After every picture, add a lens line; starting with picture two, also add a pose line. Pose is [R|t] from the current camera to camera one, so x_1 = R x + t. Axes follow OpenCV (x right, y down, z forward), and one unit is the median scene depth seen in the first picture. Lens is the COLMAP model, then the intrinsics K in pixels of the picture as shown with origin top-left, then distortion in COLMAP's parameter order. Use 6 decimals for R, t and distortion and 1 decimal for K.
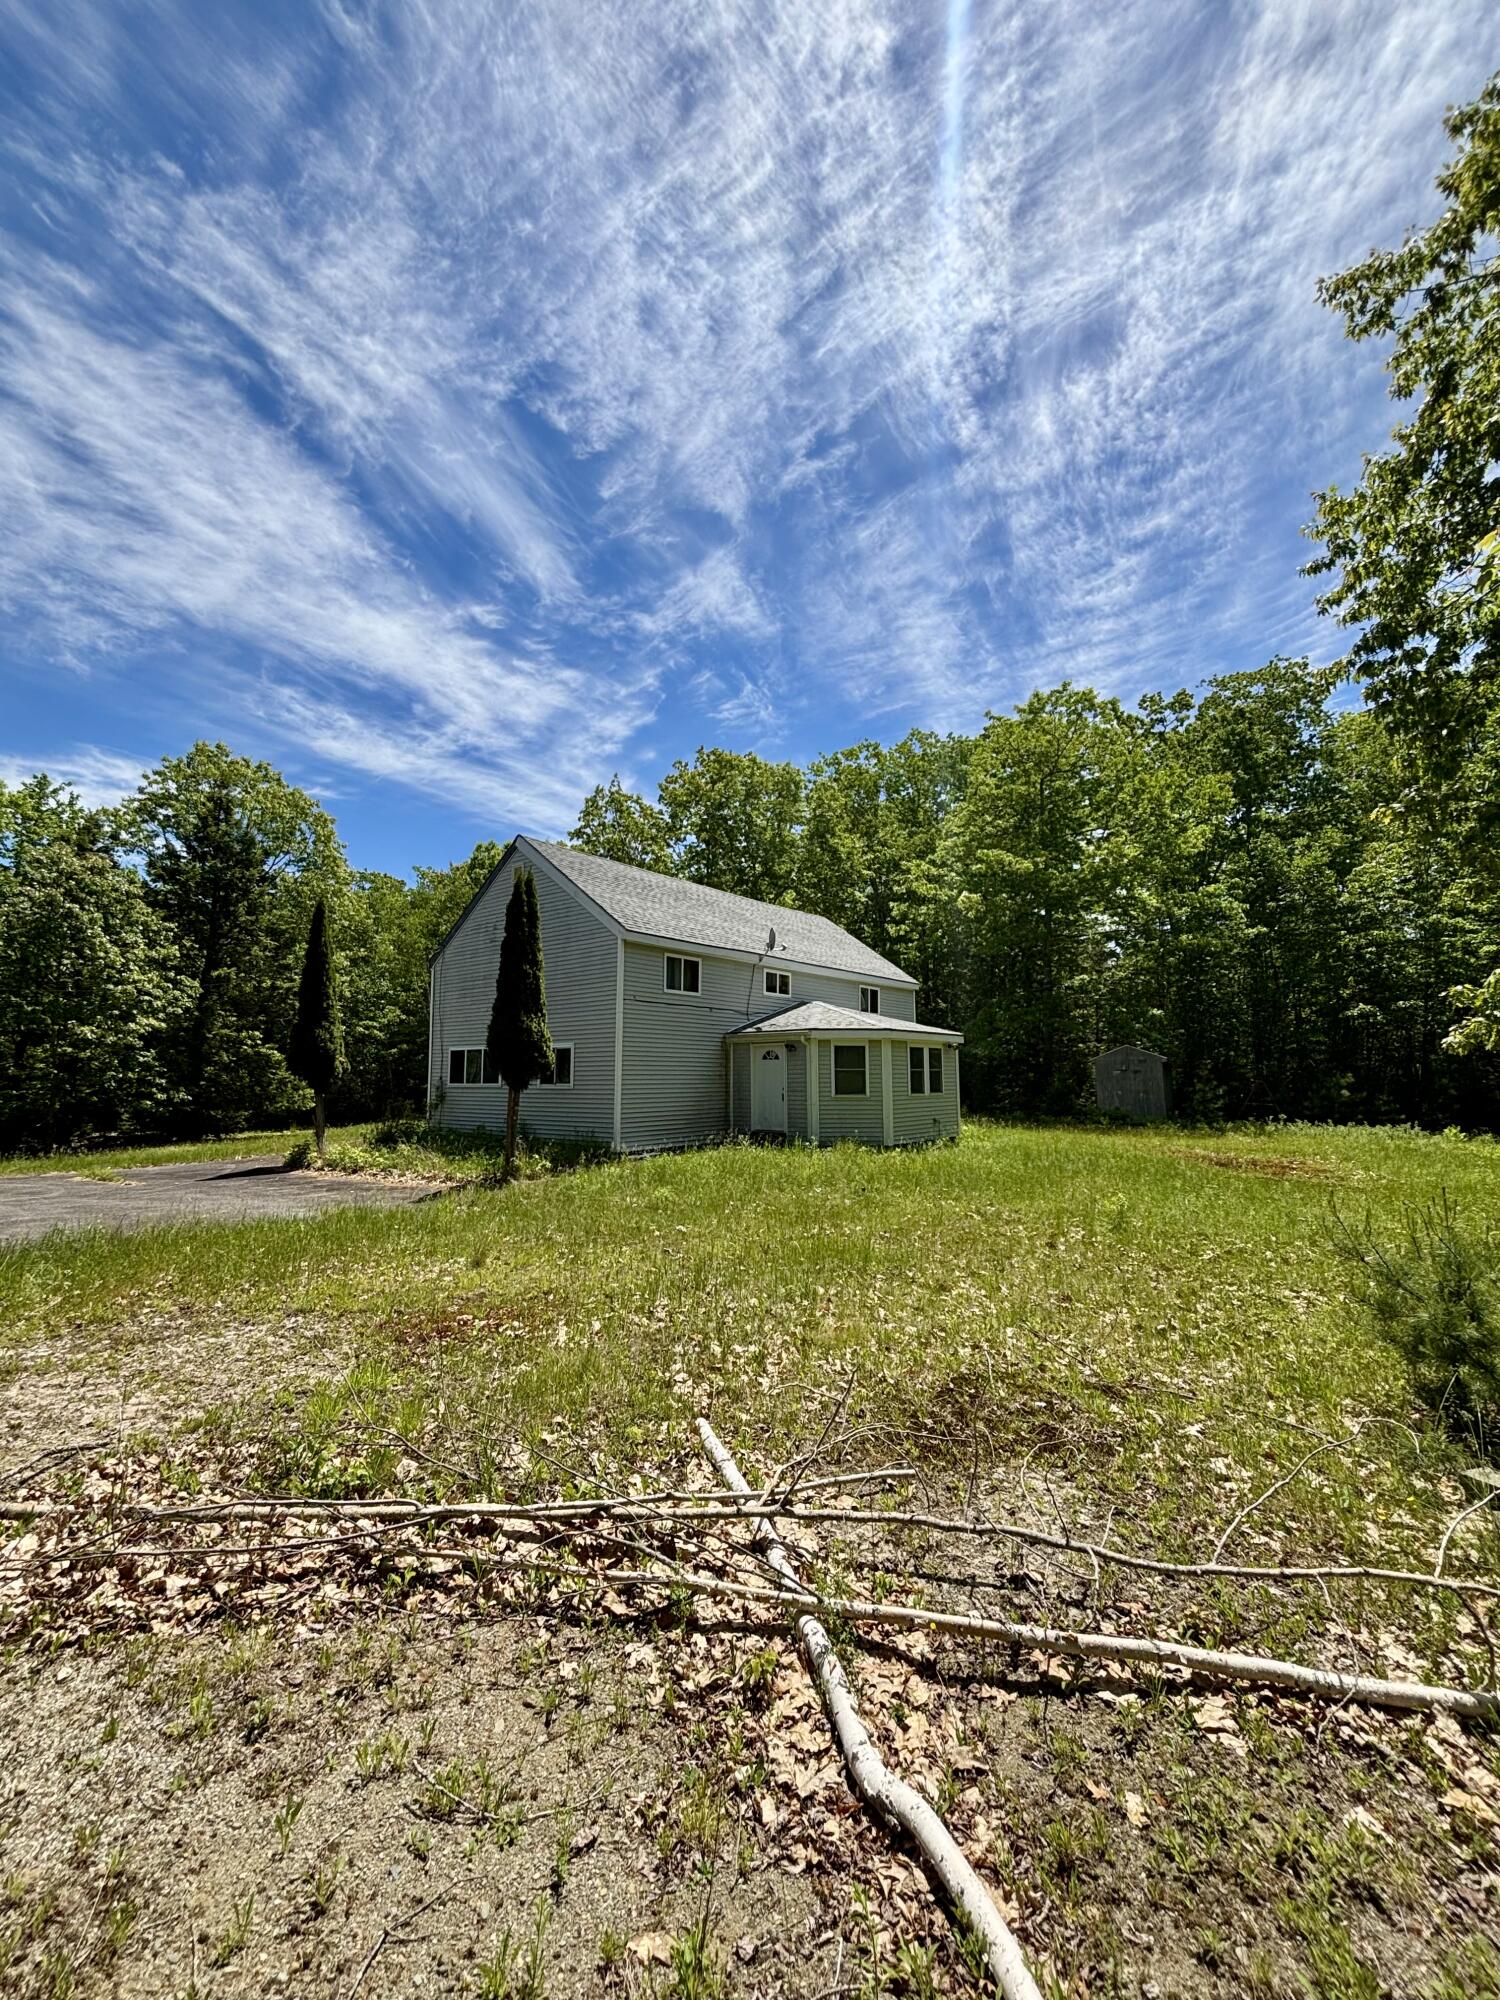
lens RADIAL K [[807.0, 0, 742.4], [0, 807.0, 1004.1], [0, 0, 1]] dist [-0.000580, -0.000286]
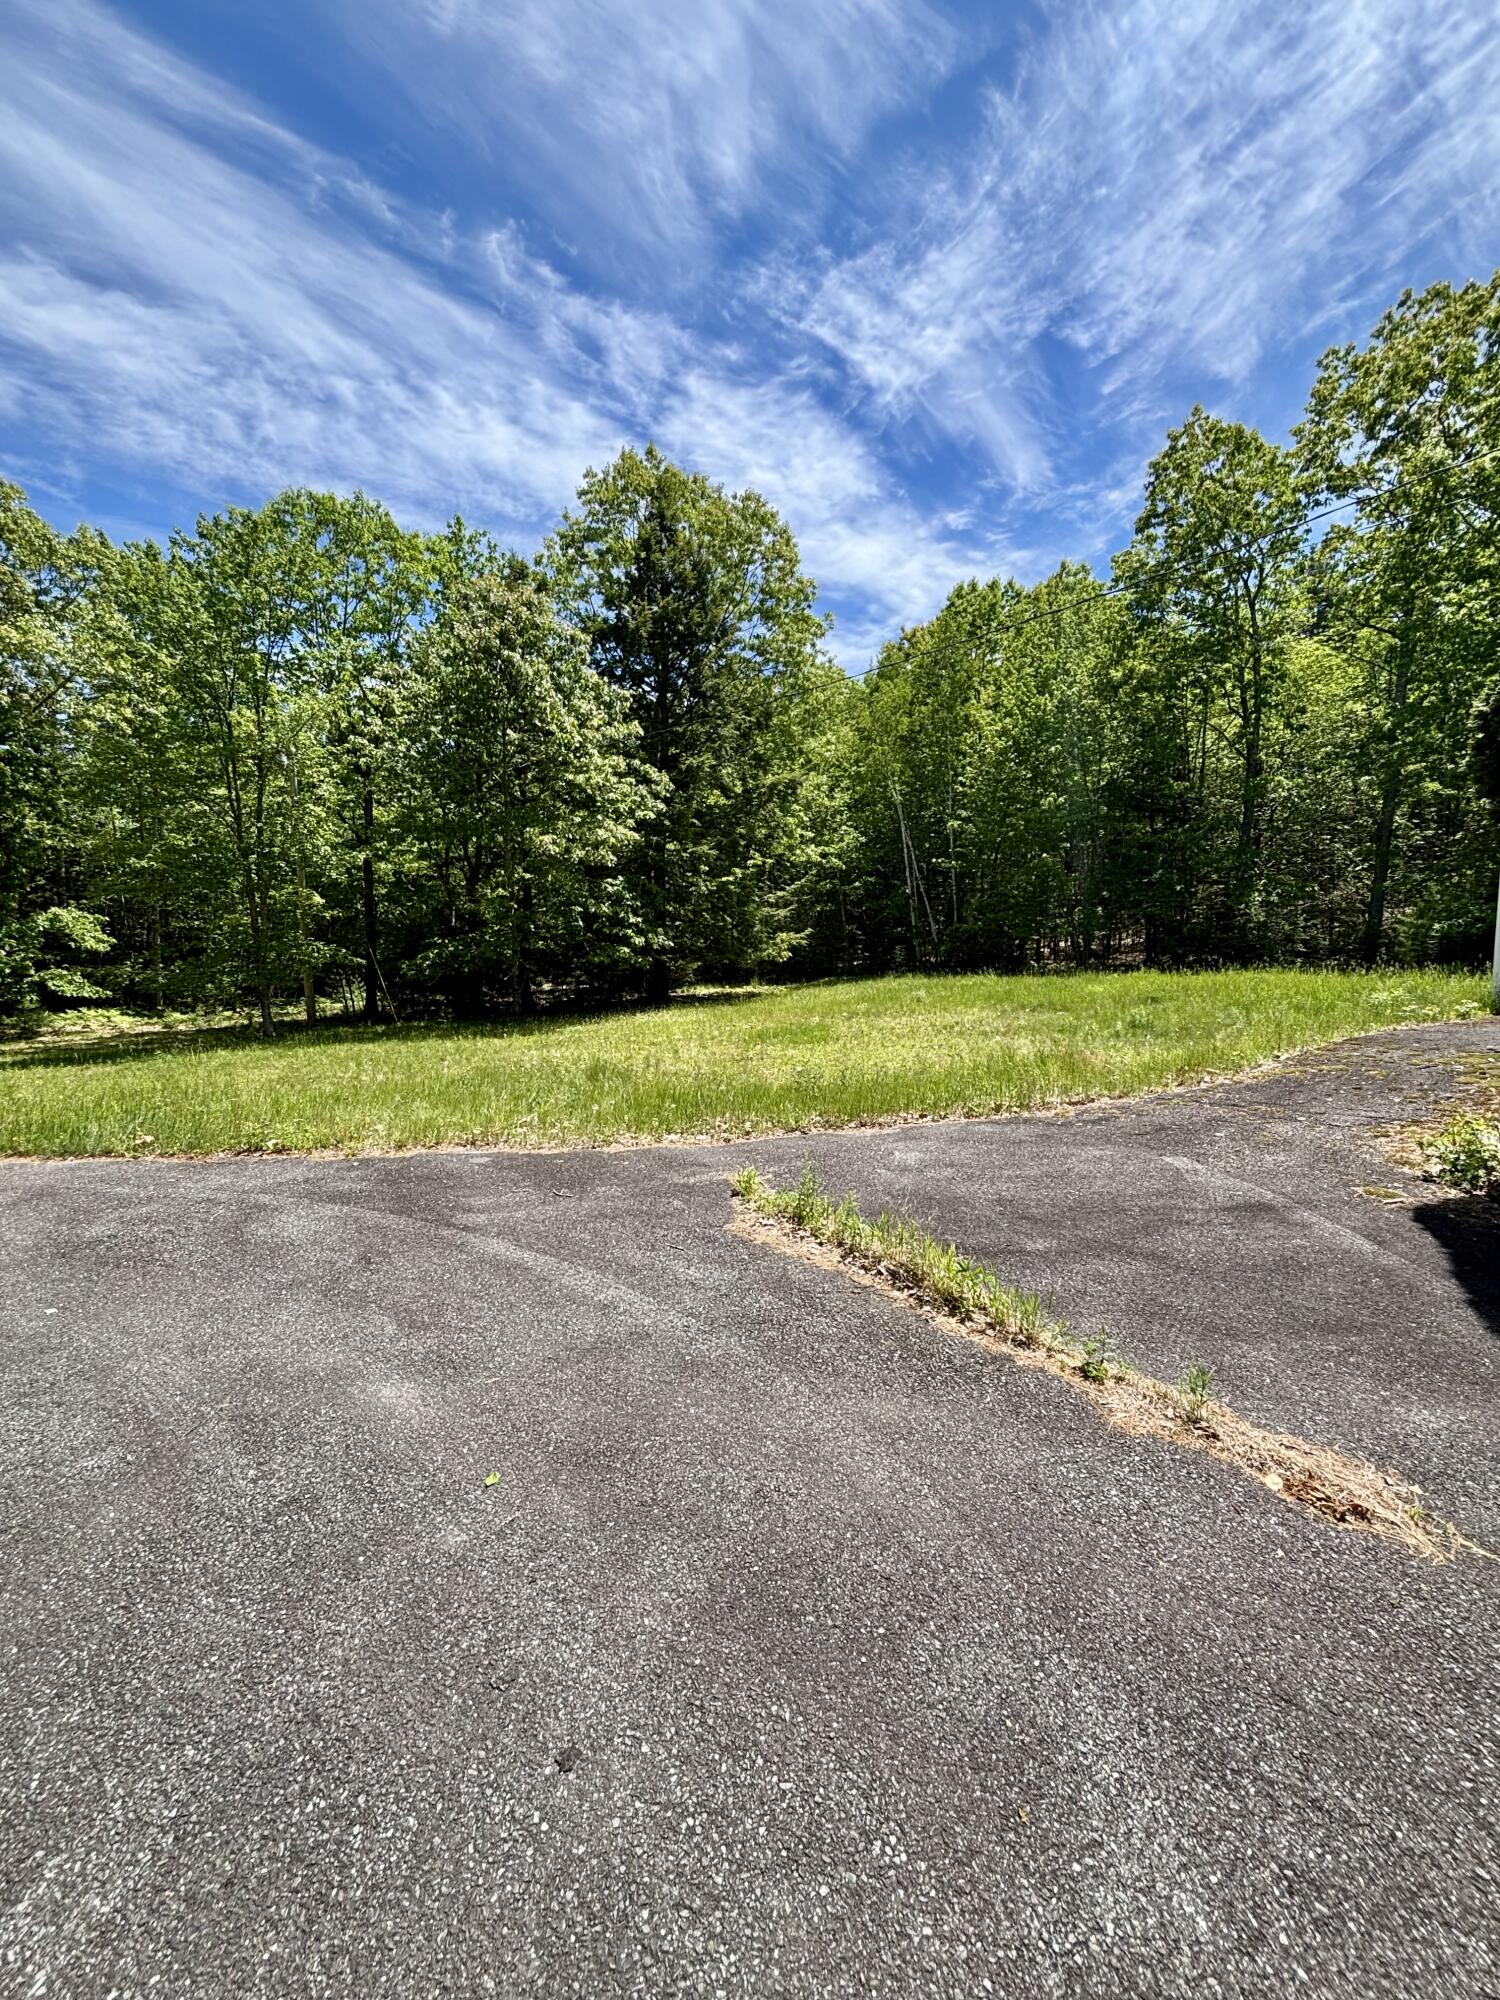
lens RADIAL K [[807.0, 0, 753.9], [0, 807.0, 995.9], [0, 0, 1]] dist [-0.000580, -0.000286]
pose [[0.926535, 0.025913, -0.375316, -0.368020], [0.039550, 0.985388, 0.165671, 0.050097], [0.374125, -0.168344, 0.911971, 0.398333]]
